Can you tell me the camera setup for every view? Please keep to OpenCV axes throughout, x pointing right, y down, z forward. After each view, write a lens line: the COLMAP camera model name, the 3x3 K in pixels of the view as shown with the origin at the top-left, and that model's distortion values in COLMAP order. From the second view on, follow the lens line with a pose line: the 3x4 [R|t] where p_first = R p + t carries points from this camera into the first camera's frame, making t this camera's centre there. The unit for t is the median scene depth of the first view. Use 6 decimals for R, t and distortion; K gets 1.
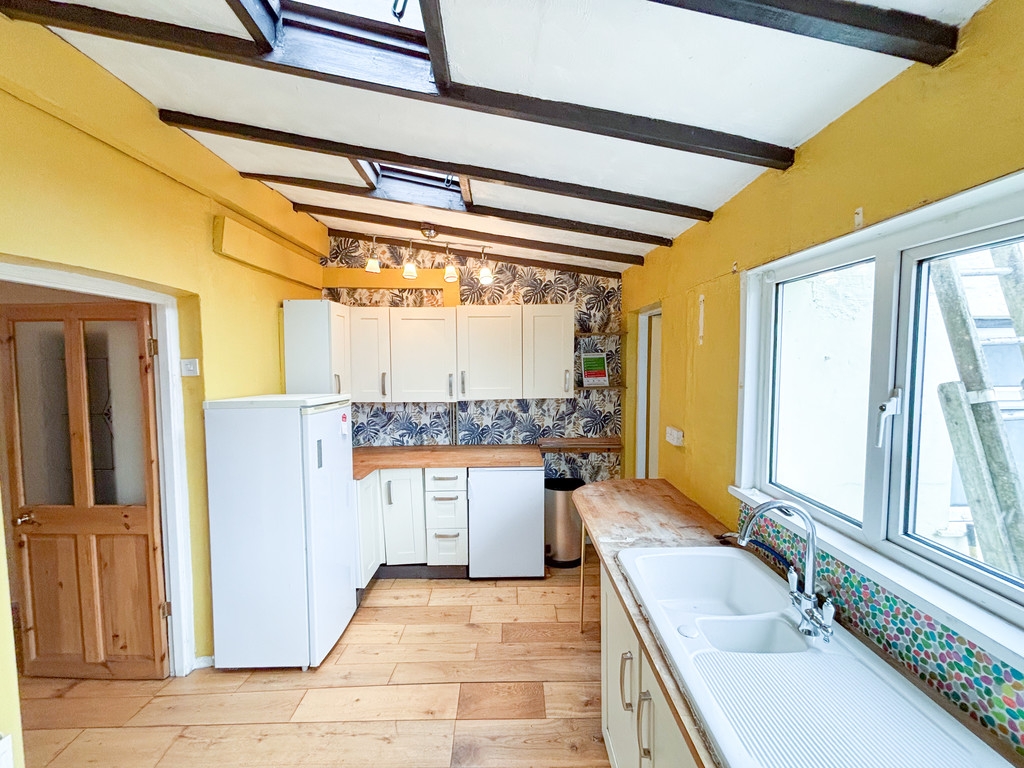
lens RADIAL K [[408.5, 0, 511.4], [0, 408.5, 382.6], [0, 0, 1]] dist [0.000350, -0.000305]
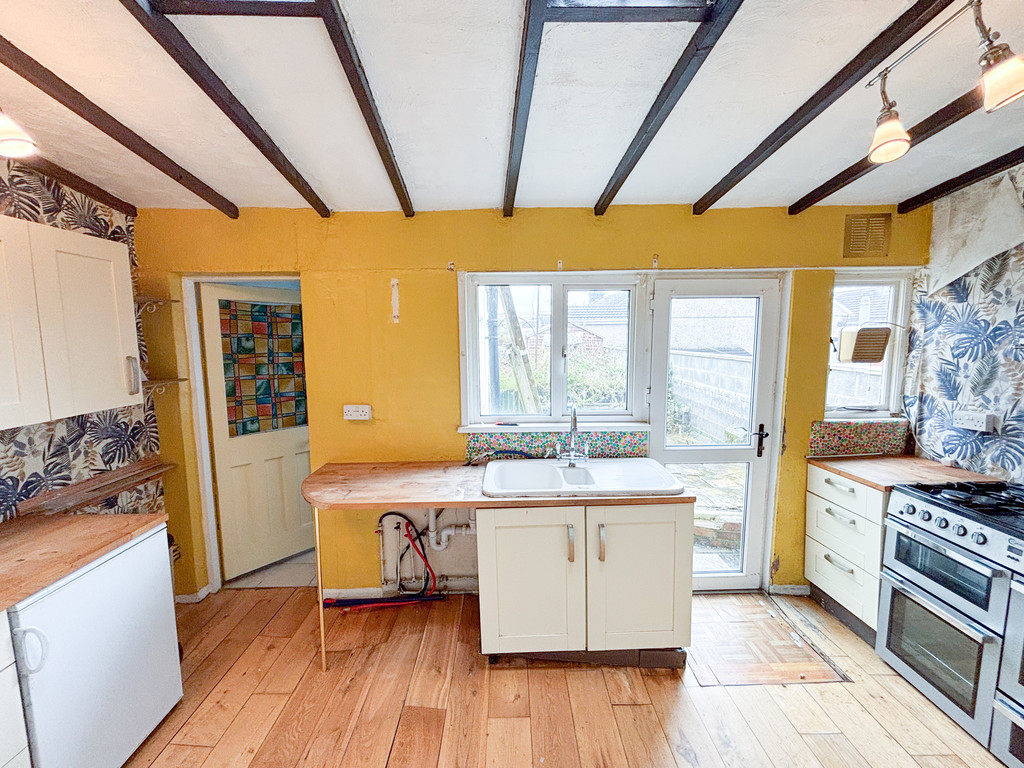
lens RADIAL K [[408.5, 0, 511.4], [0, 408.5, 382.6], [0, 0, 1]] dist [0.000350, -0.000305]
pose [[-0.007202, -0.106241, 0.994314, -0.702384], [0.073208, 0.991616, 0.106483, -0.026167], [-0.997291, 0.073558, 0.000636, 0.705349]]
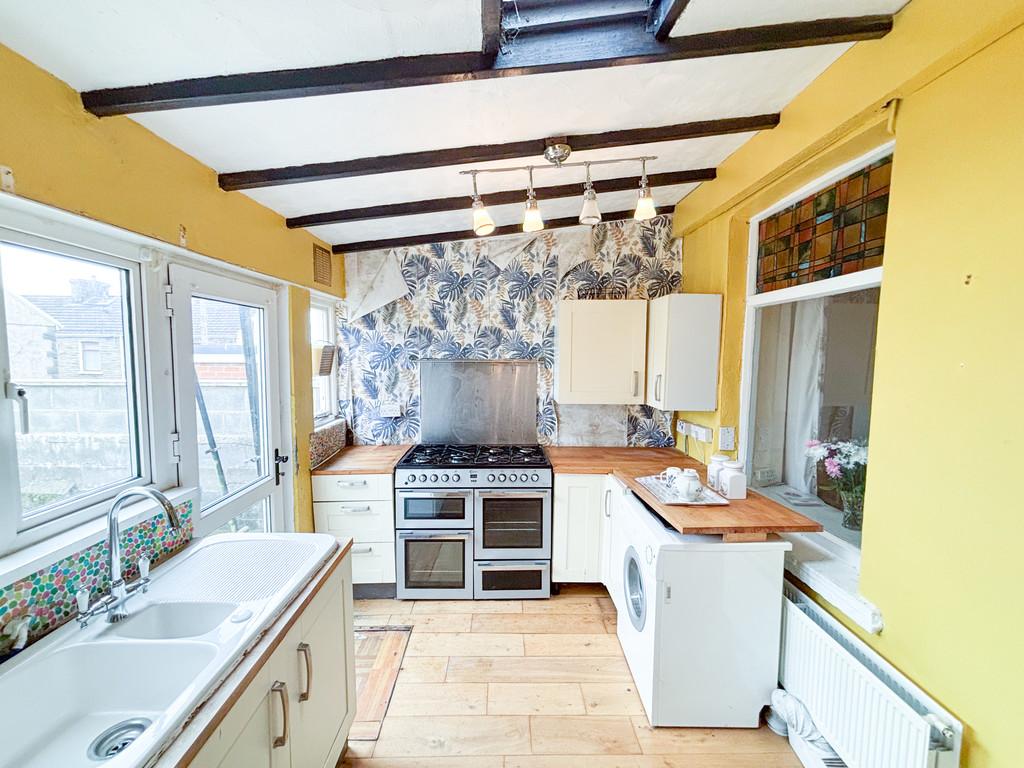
lens RADIAL K [[415.8, 0, 503.5], [0, 415.8, 384.2], [0, 0, 1]] dist [0.019391, -0.000282]
pose [[-0.999997, -0.002310, -0.000112, -0.113554], [-0.002302, 0.989836, 0.142194, -0.055028], [-0.000218, 0.142194, -0.989839, 1.073344]]
